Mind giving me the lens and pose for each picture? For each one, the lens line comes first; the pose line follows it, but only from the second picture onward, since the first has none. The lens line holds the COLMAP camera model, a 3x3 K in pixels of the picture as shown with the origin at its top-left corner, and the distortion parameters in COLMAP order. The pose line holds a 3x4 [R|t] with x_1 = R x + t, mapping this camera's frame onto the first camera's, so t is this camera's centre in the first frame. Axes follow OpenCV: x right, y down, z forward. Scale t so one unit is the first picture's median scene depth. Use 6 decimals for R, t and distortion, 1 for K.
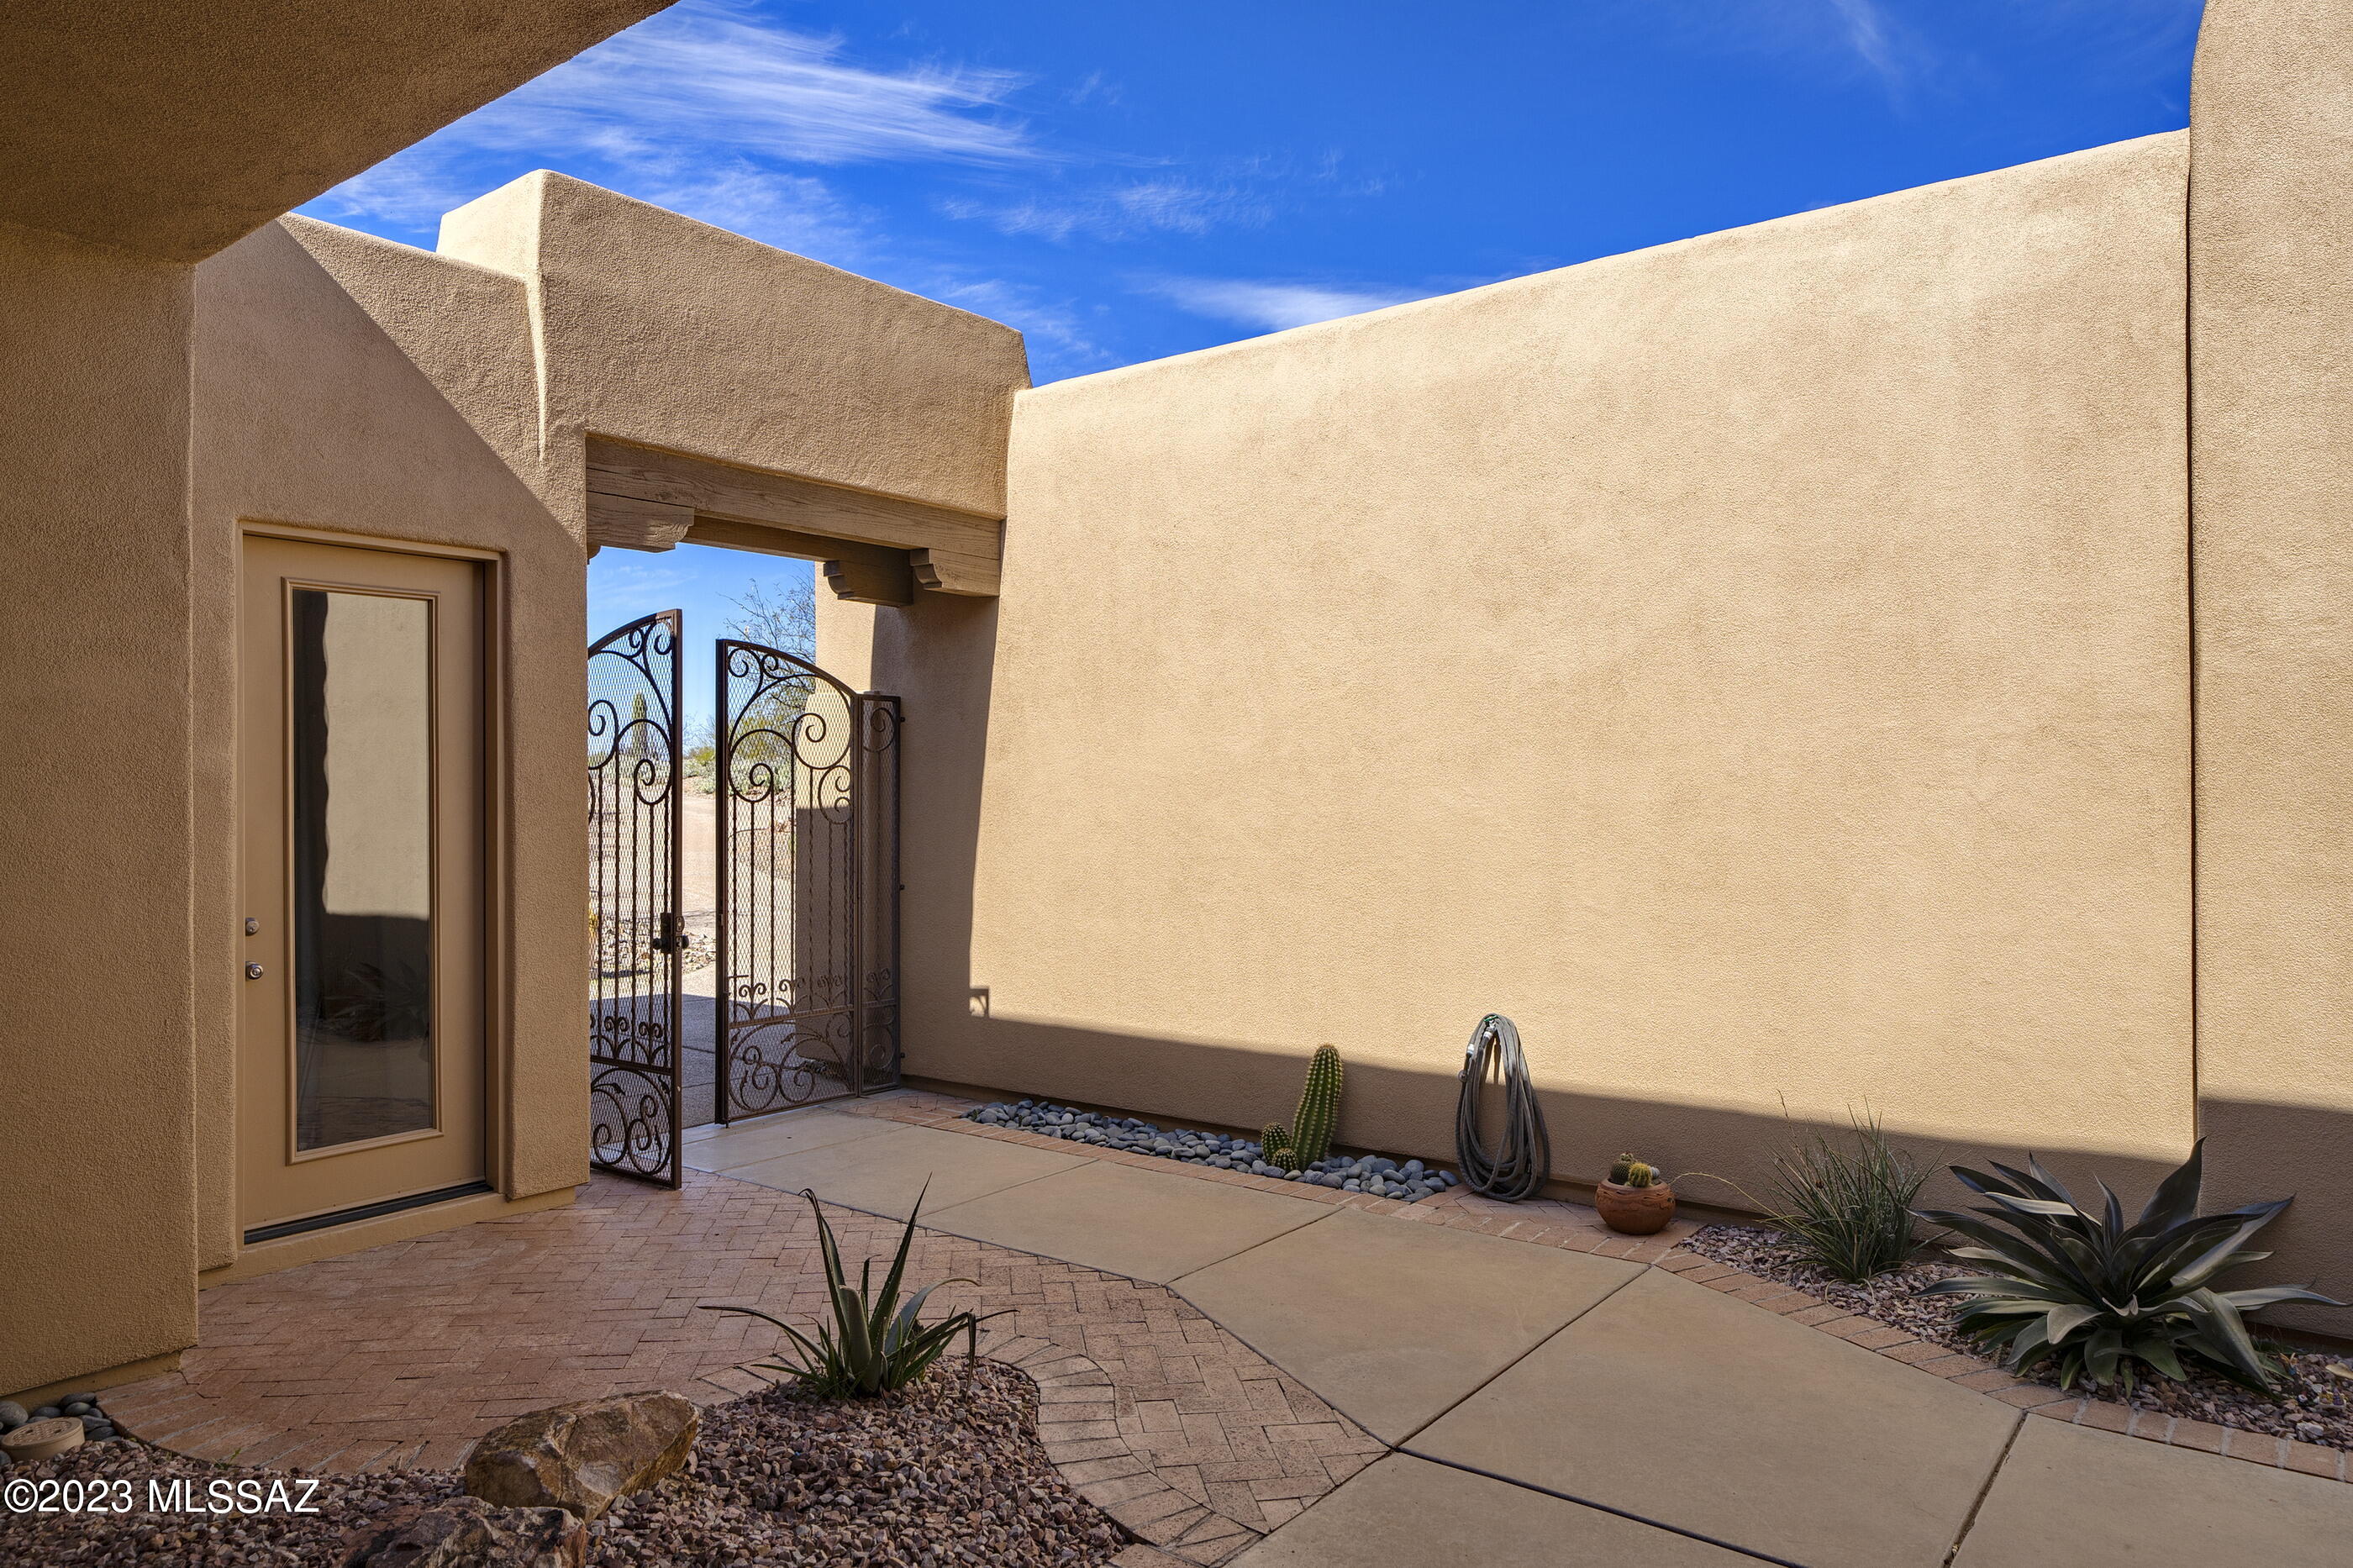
lens RADIAL K [[1519.6, 0, 1176.0], [0, 1519.6, 780.7], [0, 0, 1]] dist [-0.000571, 0.000108]
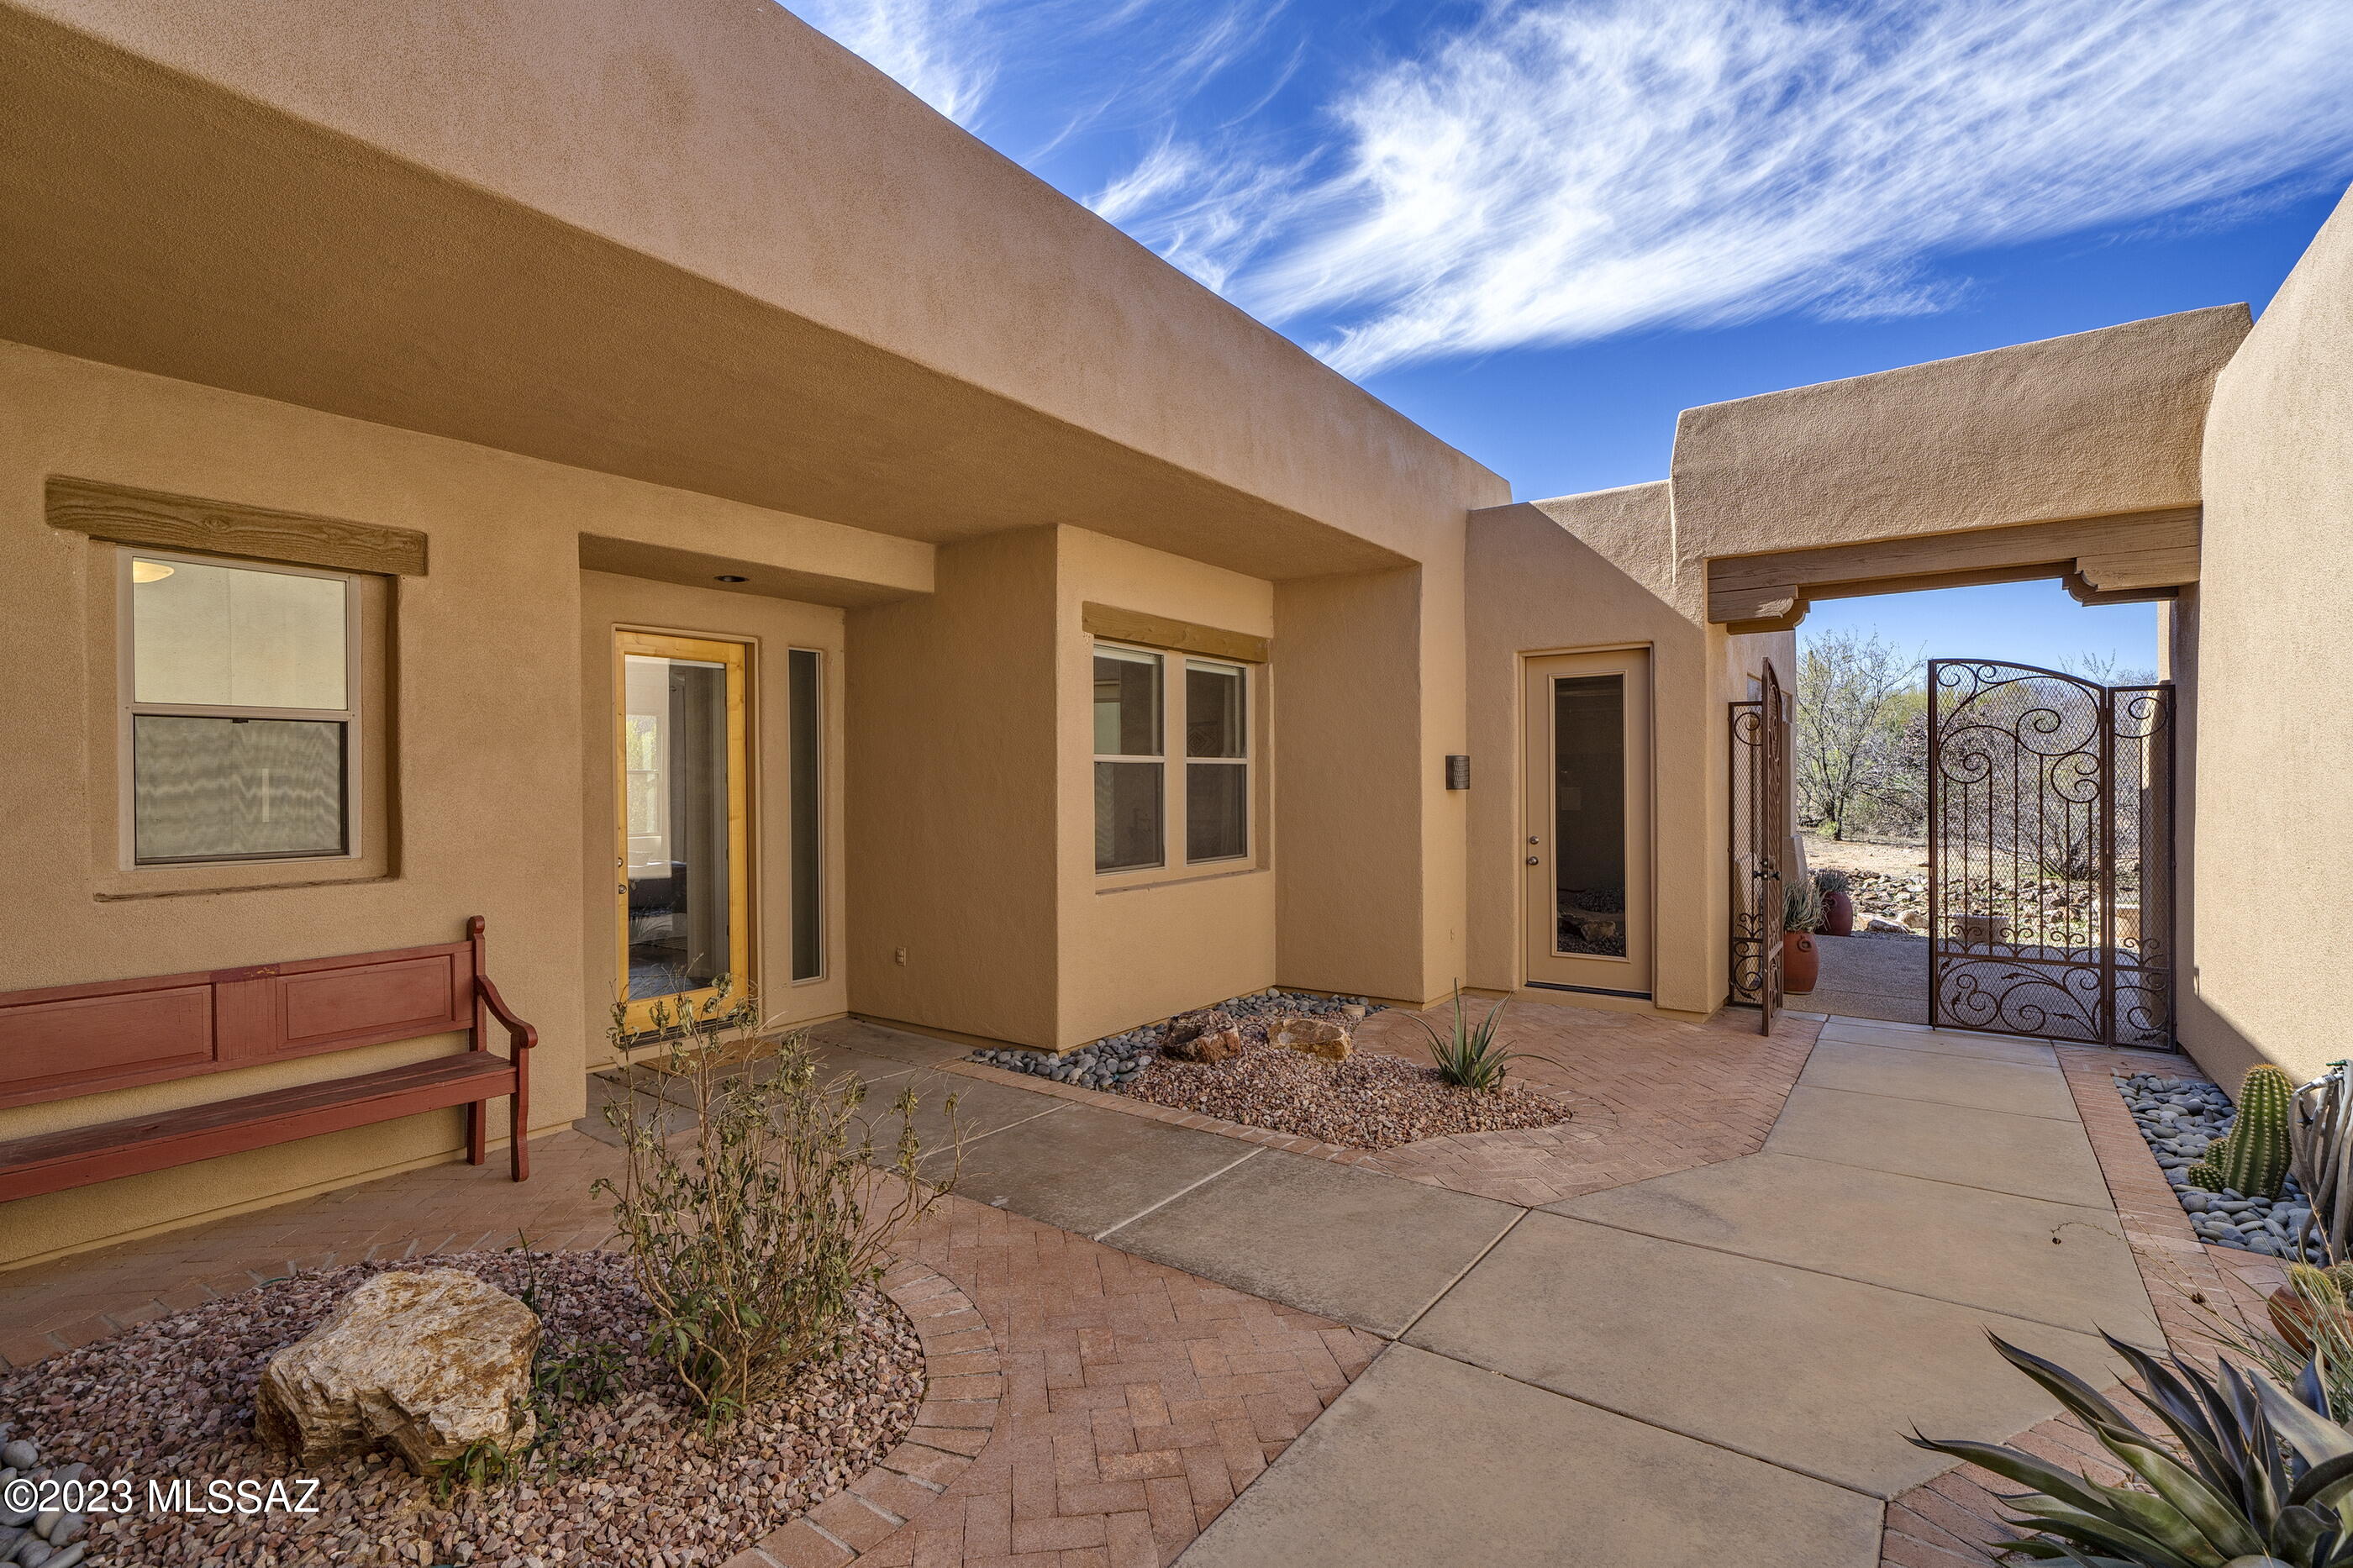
lens RADIAL K [[1049.5, 0, 1169.5], [0, 1049.5, 787.9], [0, 0, 1]] dist [0.002694, 0.000051]
pose [[0.033429, 0.008473, -0.999405, 0.717970], [0.012587, 0.999881, 0.008898, 0.001656], [0.999362, -0.012877, 0.033319, 0.370416]]
